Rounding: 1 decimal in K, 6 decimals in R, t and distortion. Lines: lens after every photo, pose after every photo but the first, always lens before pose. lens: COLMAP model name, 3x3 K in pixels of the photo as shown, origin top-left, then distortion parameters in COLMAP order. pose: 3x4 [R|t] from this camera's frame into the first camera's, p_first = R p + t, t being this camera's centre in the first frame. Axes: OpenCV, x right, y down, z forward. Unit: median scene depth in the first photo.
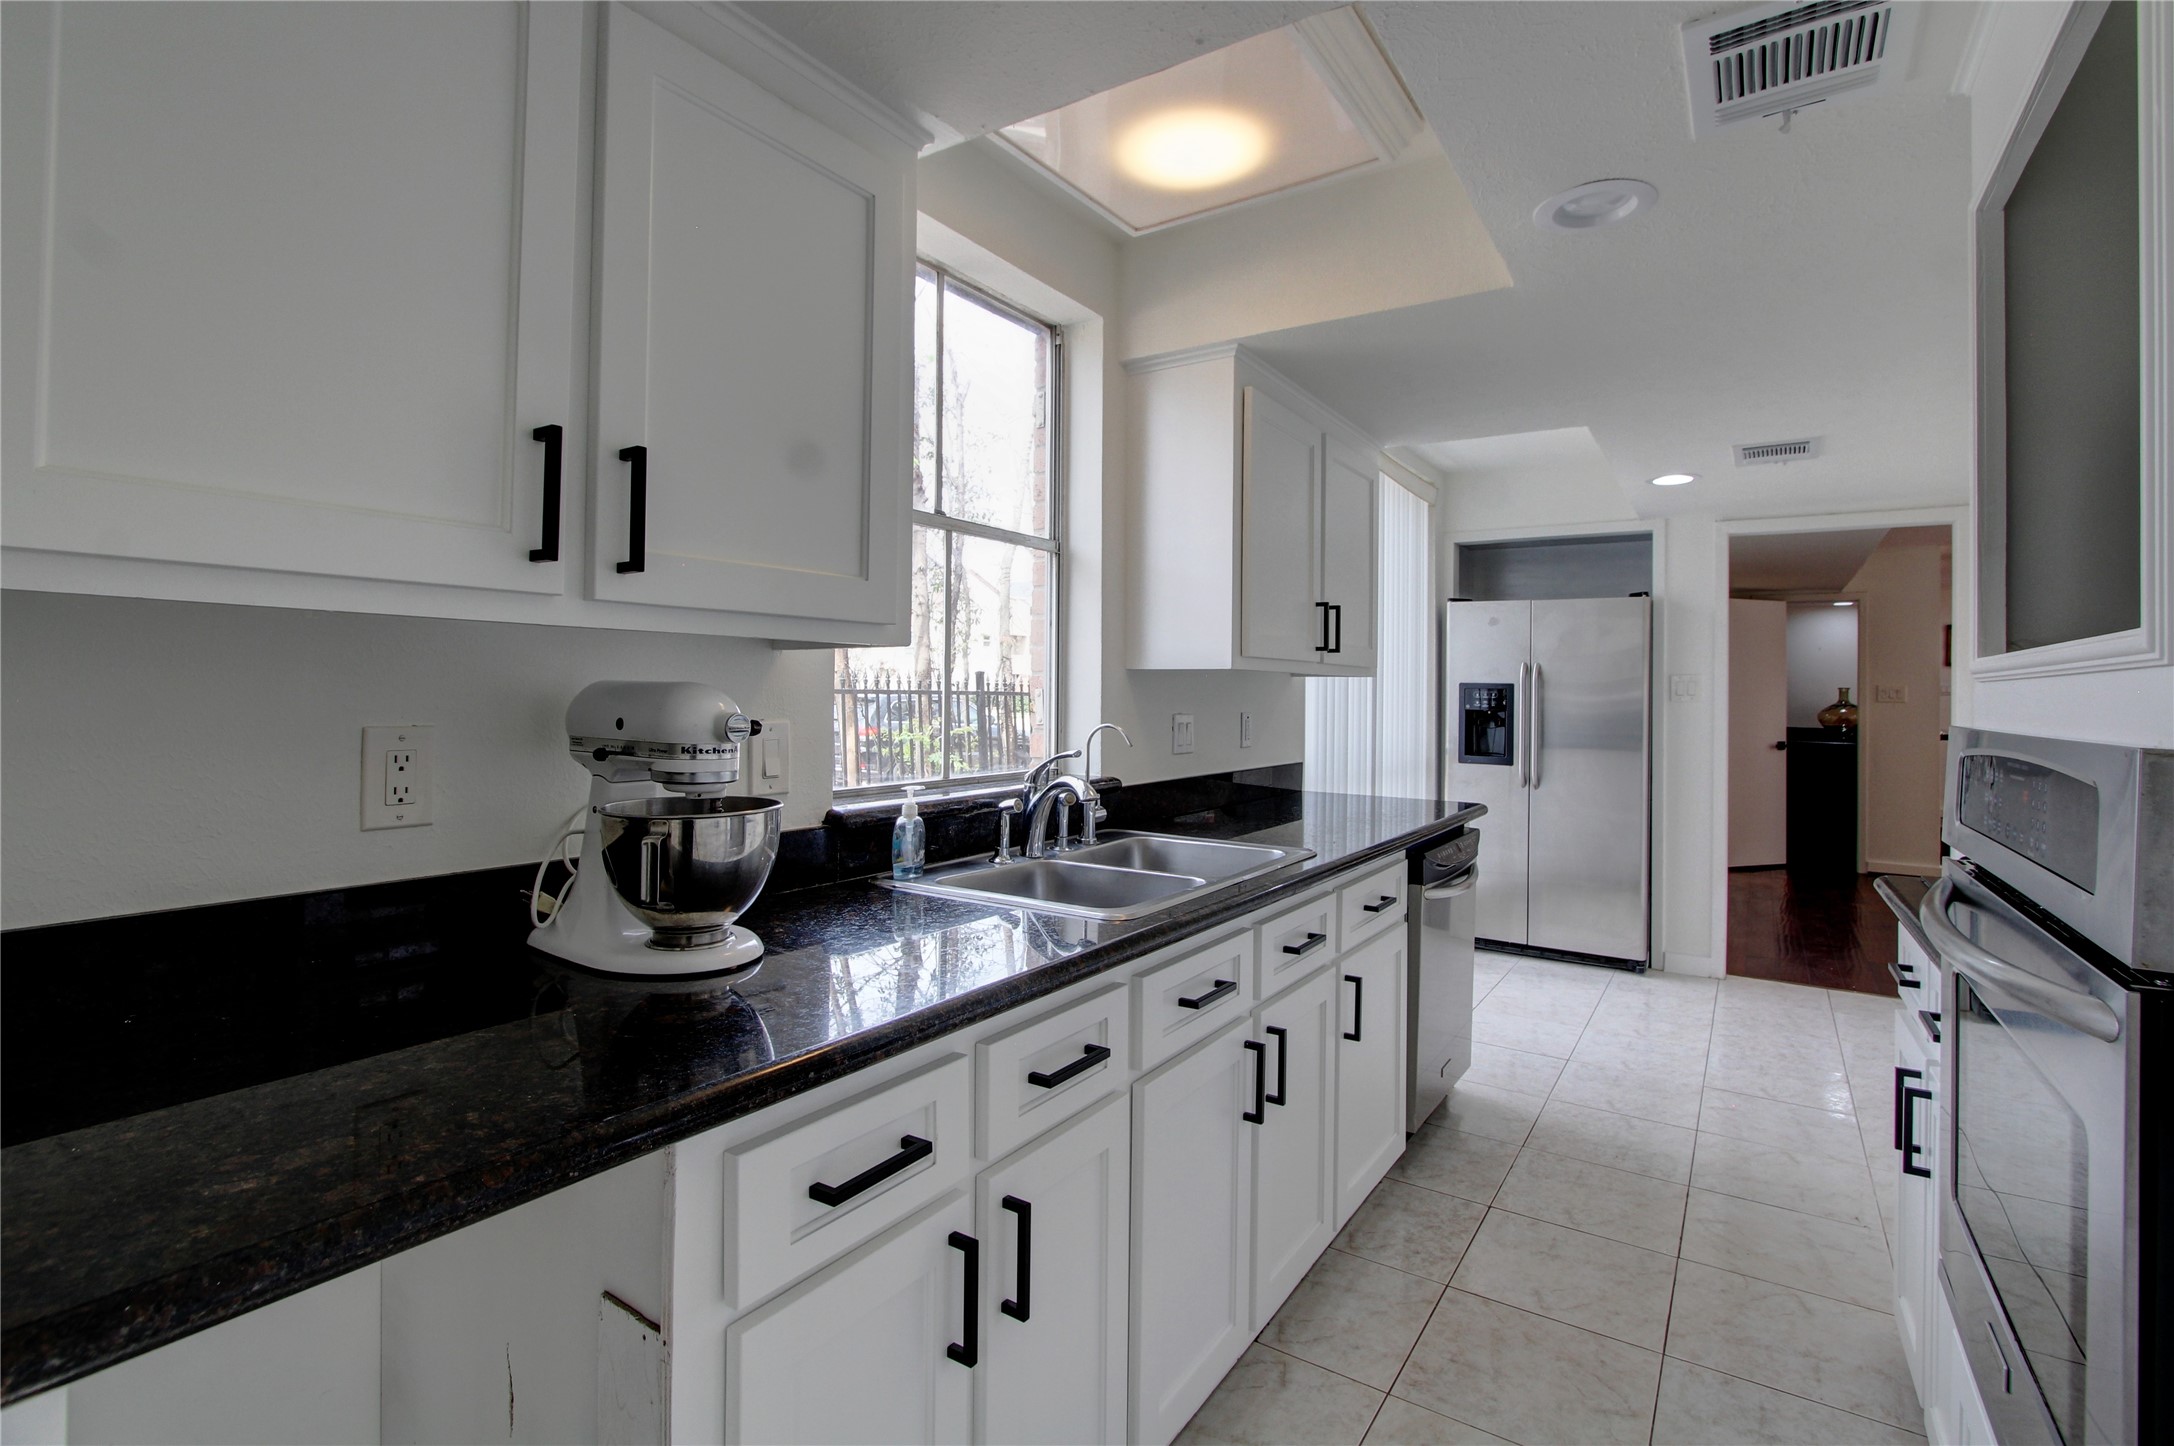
lens RADIAL K [[1012.4, 0, 1088.0], [0, 1012.4, 675.5], [0, 0, 1]] dist [-0.000222, -0.000065]
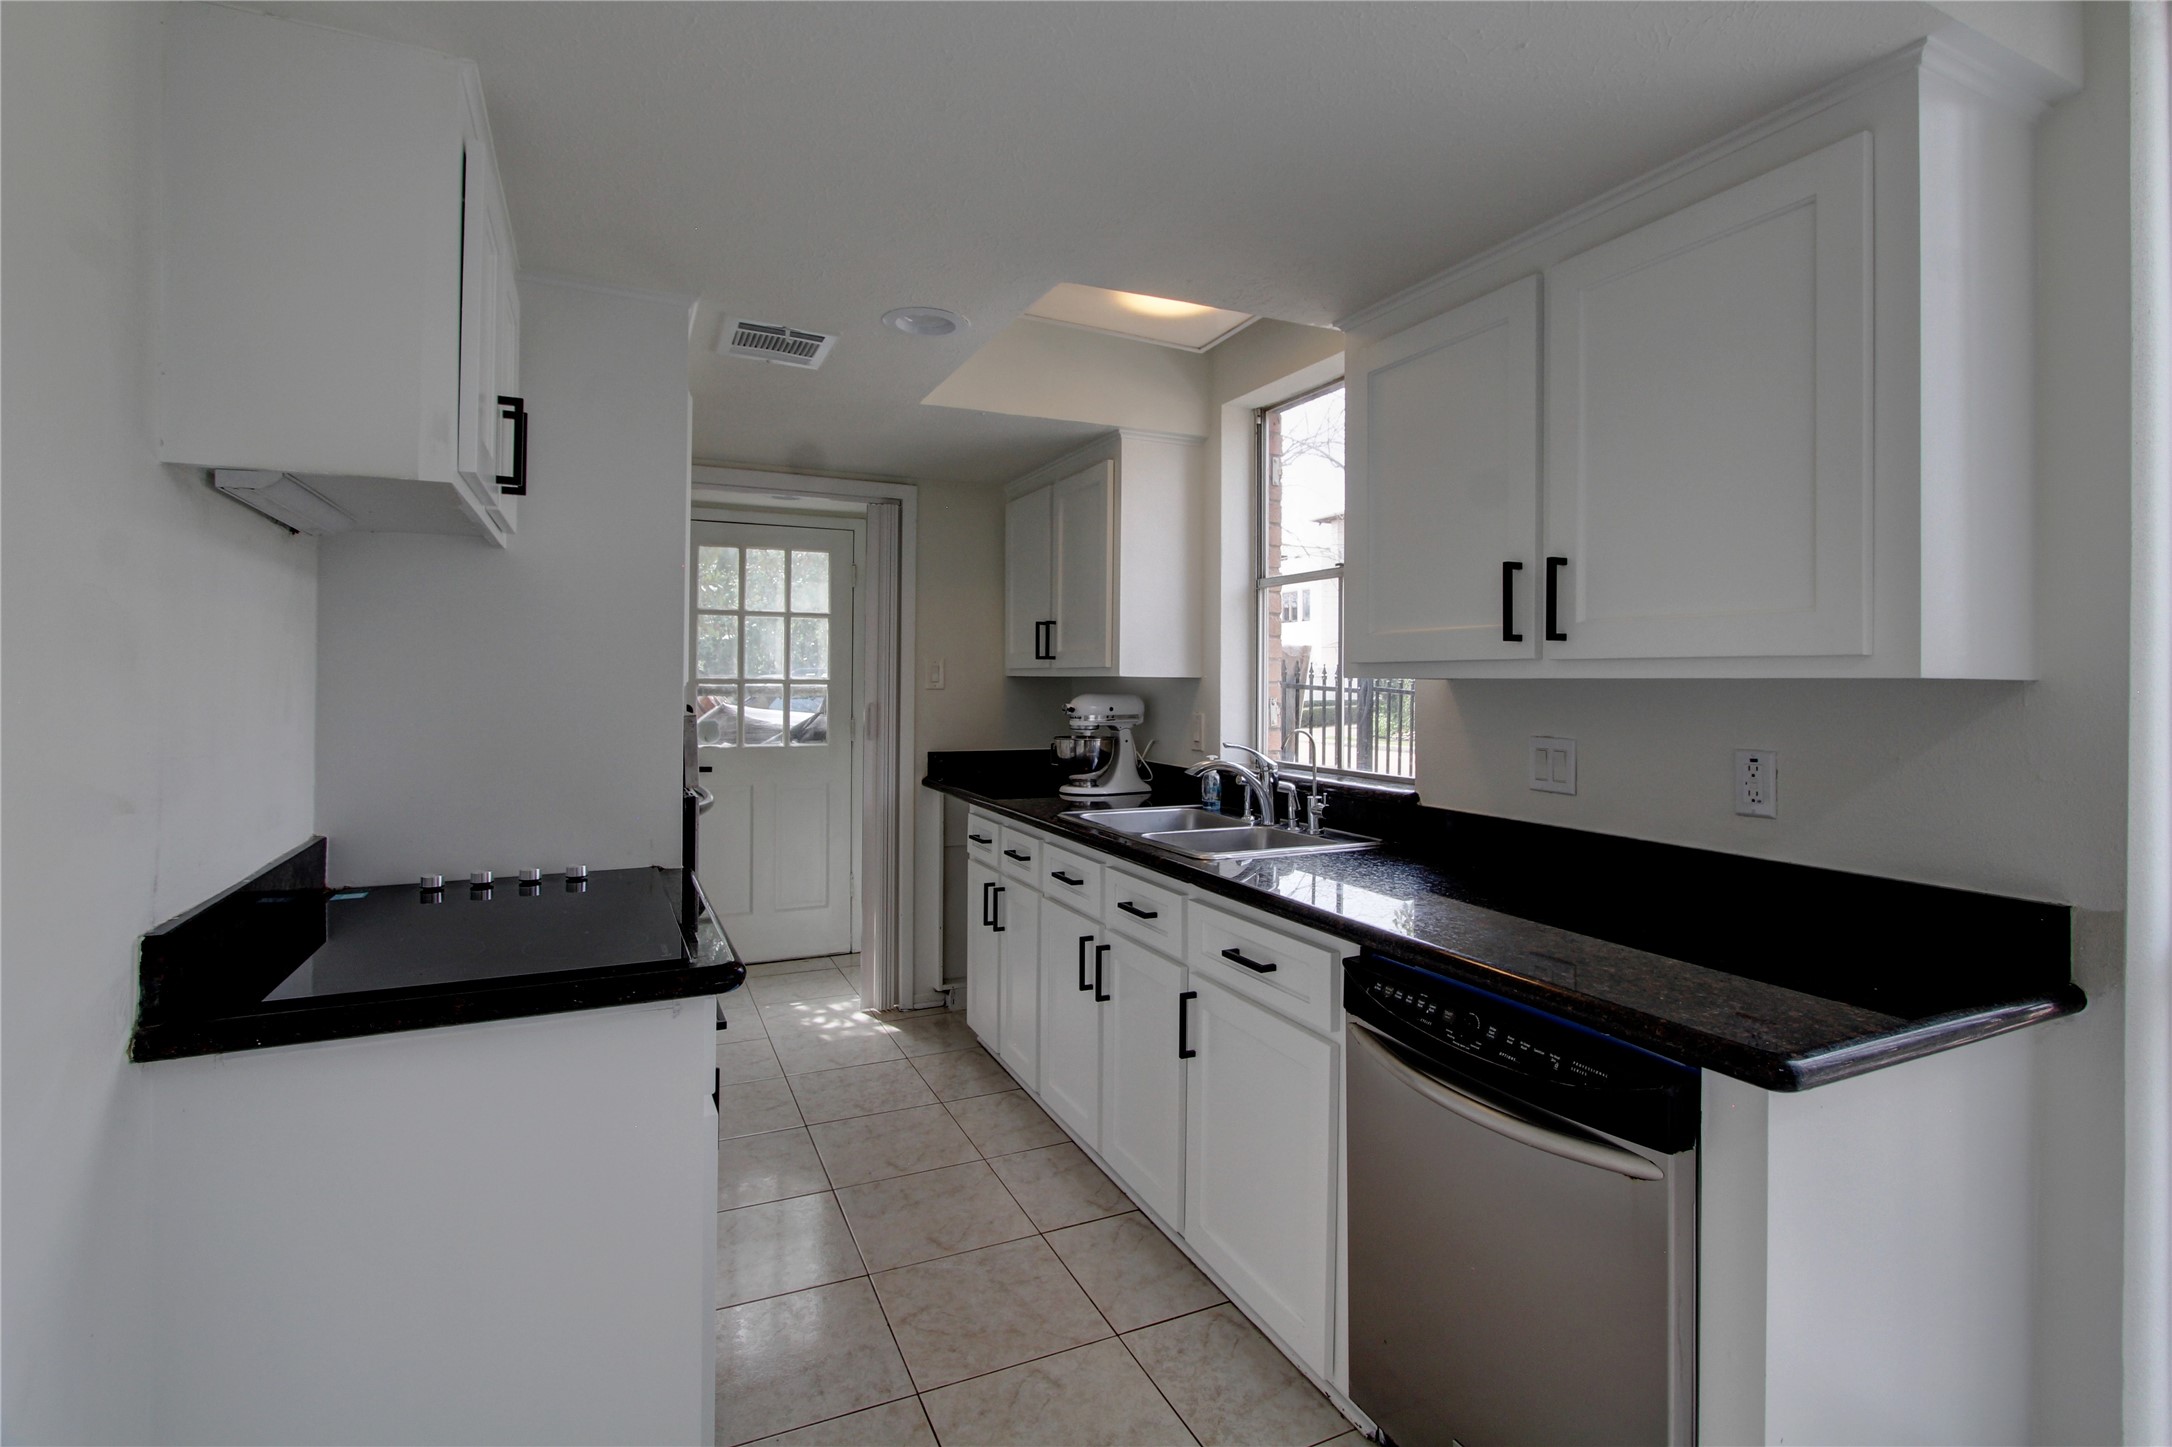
lens RADIAL K [[1011.5, 0, 1087.0], [0, 1011.5, 676.1], [0, 0, 1]] dist [-0.000222, -0.000065]
pose [[-0.526345, -0.028890, -0.849780, 1.256797], [-0.009733, 0.999562, -0.027954, 0.026192], [0.850216, -0.006442, -0.526395, 1.573165]]
